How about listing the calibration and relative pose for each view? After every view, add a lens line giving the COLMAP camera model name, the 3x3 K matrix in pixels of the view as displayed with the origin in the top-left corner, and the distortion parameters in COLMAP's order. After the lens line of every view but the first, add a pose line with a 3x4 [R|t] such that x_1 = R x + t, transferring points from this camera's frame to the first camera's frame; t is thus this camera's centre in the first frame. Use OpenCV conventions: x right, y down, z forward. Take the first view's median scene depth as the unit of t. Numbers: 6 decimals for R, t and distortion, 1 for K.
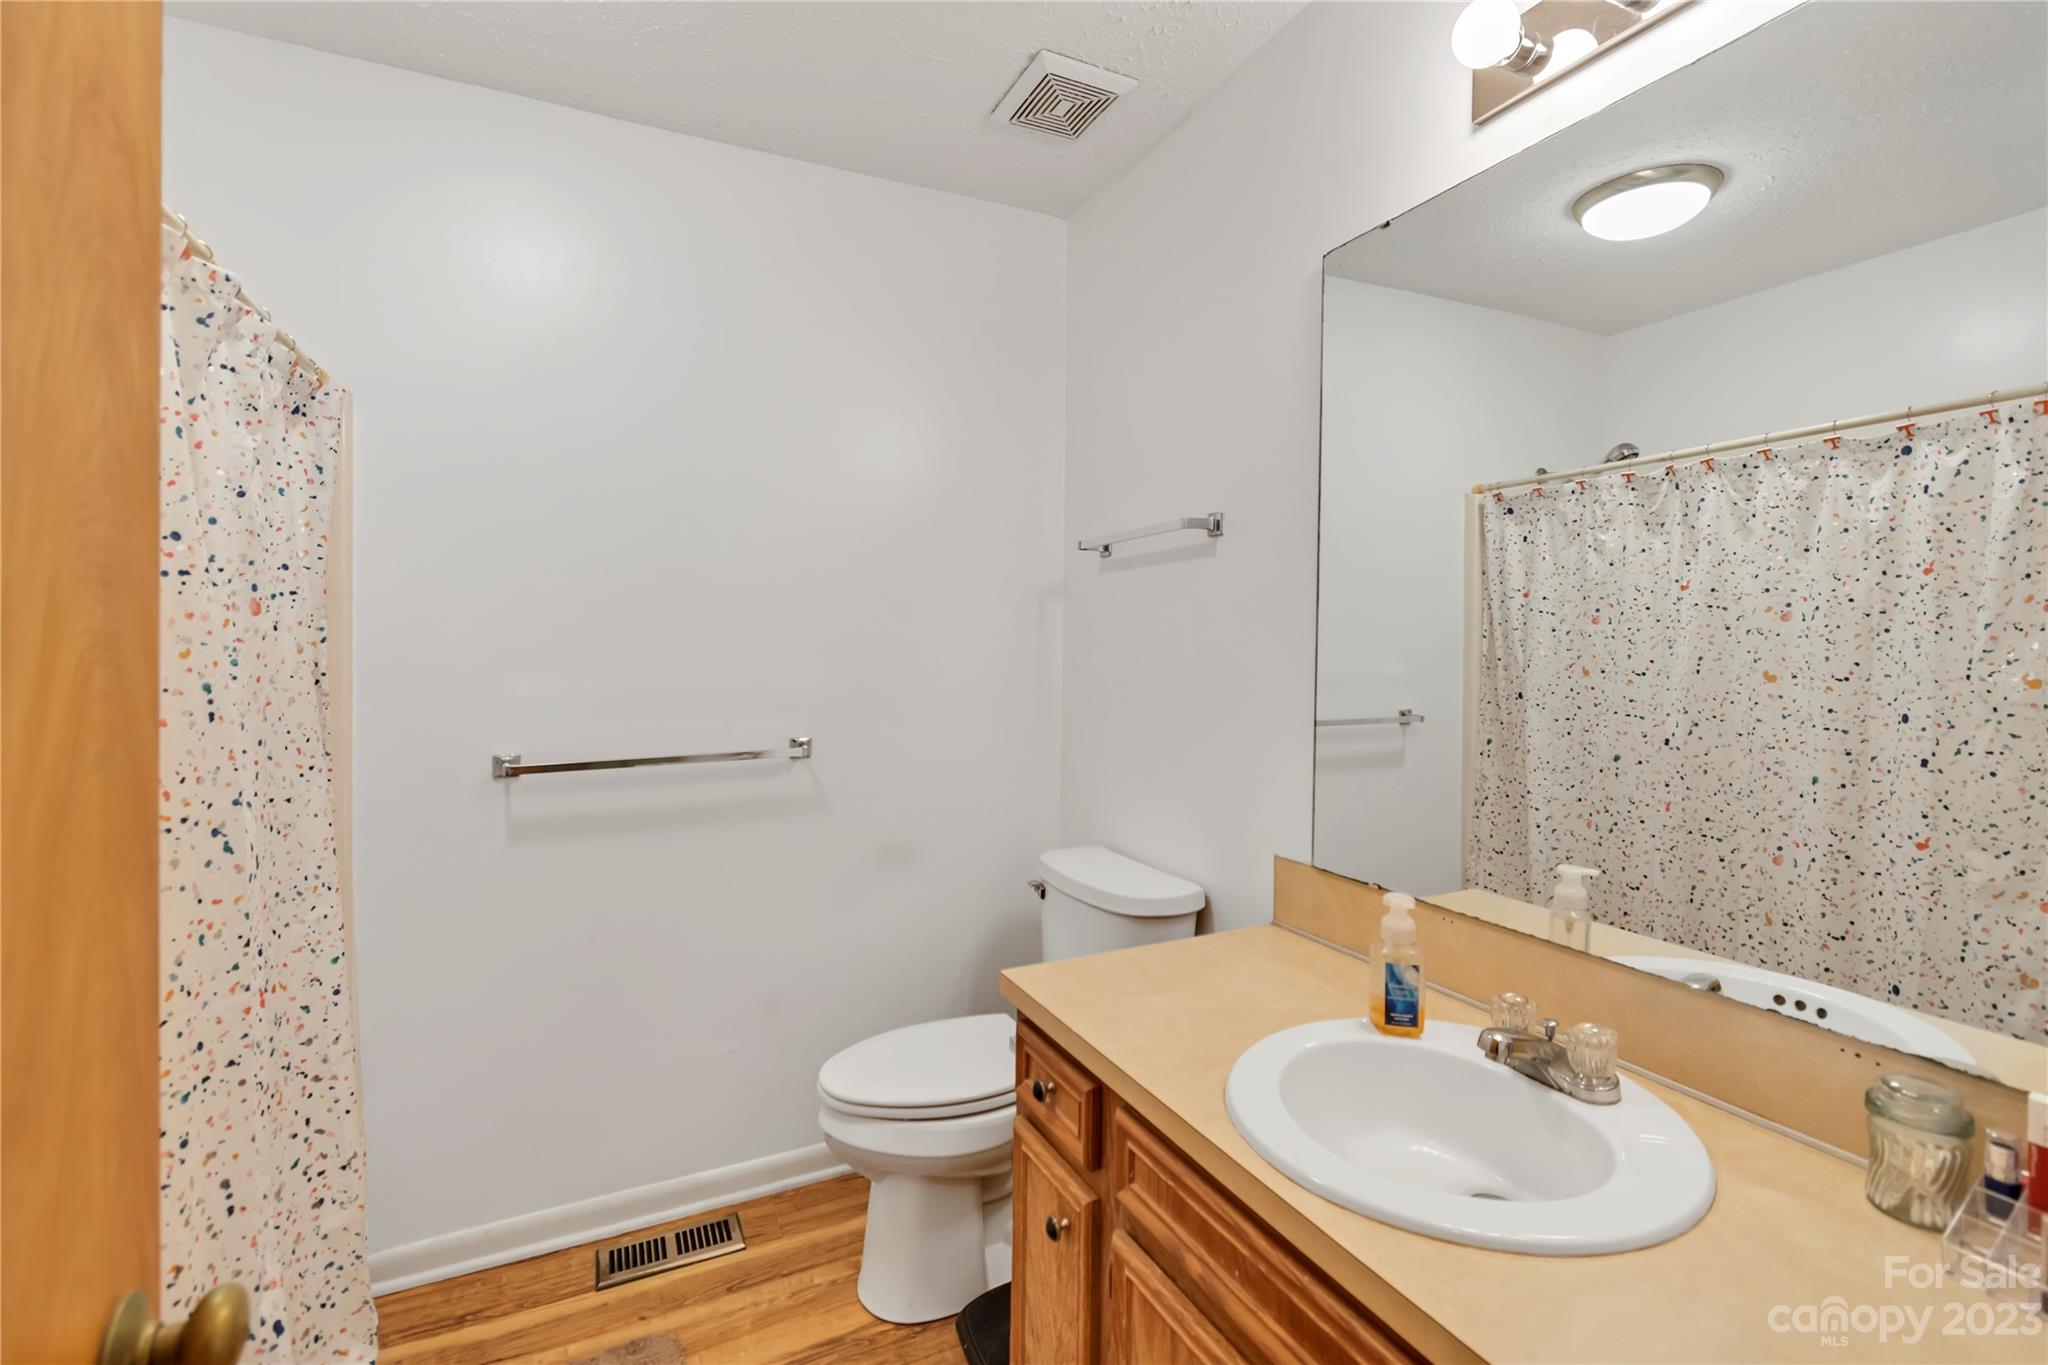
lens RADIAL K [[910.5, 0, 1024.0], [0, 910.5, 682.5], [0, 0, 1]] dist [0.008599, -0.003904]
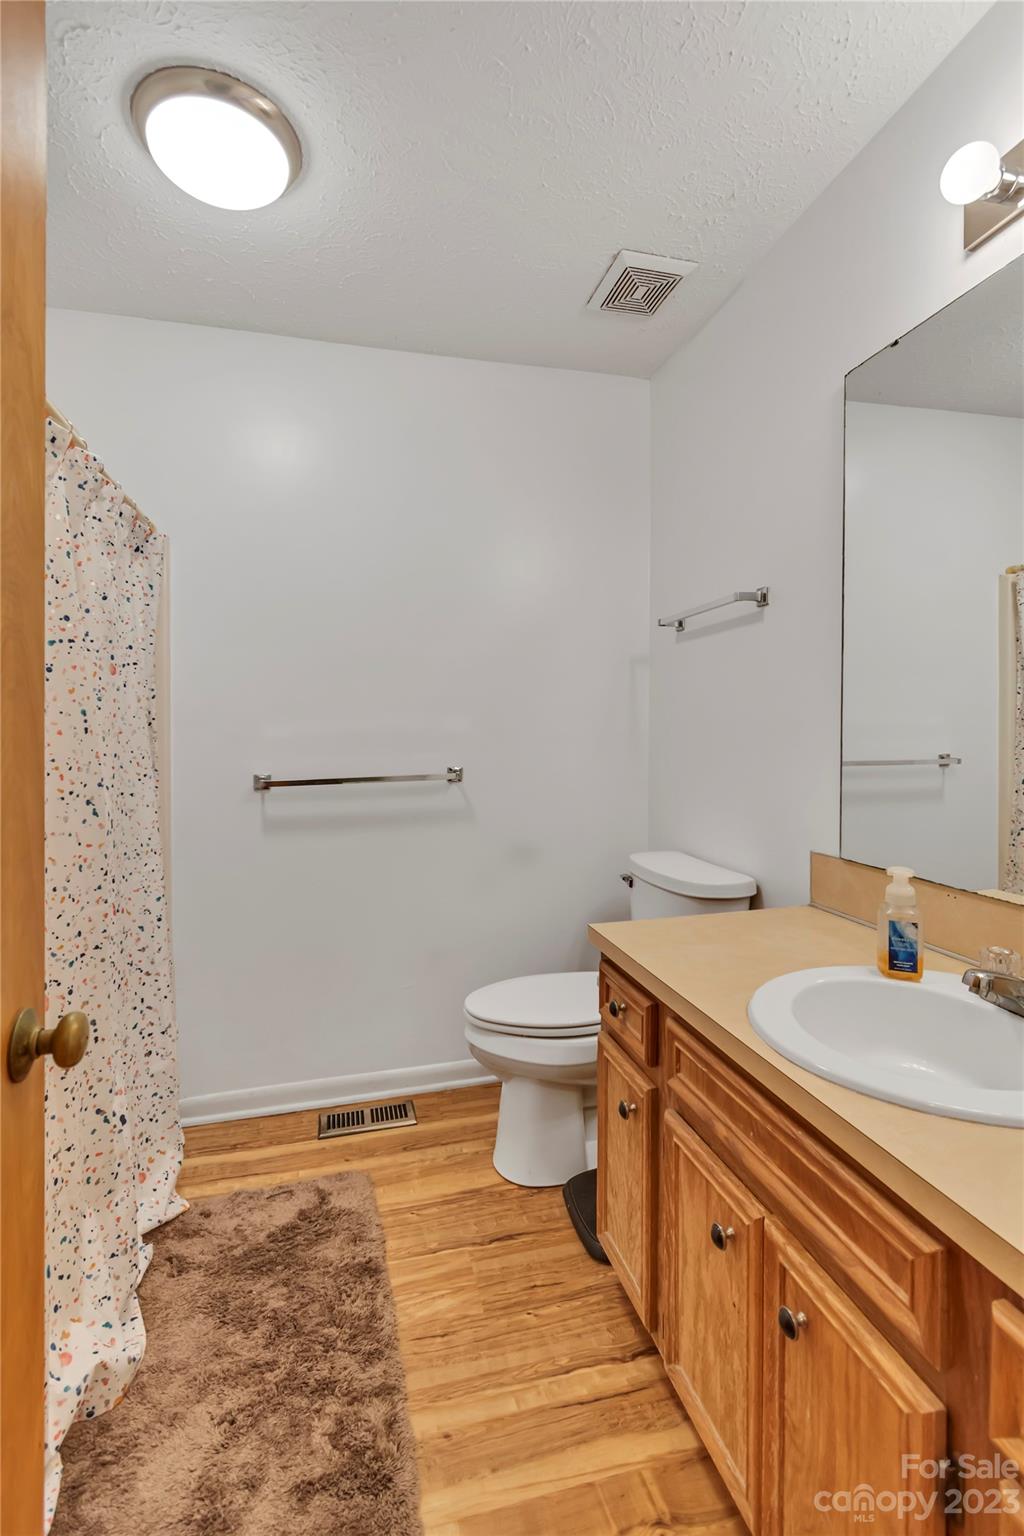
lens RADIAL K [[694.1, 0, 509.4], [0, 694.1, 760.1], [0, 0, 1]] dist [0.011265, -0.006131]
pose [[0.979975, -0.006713, -0.199009, 0.068063], [0.004992, 0.999946, -0.009148, 0.082644], [0.199060, 0.007972, 0.979955, -0.042370]]
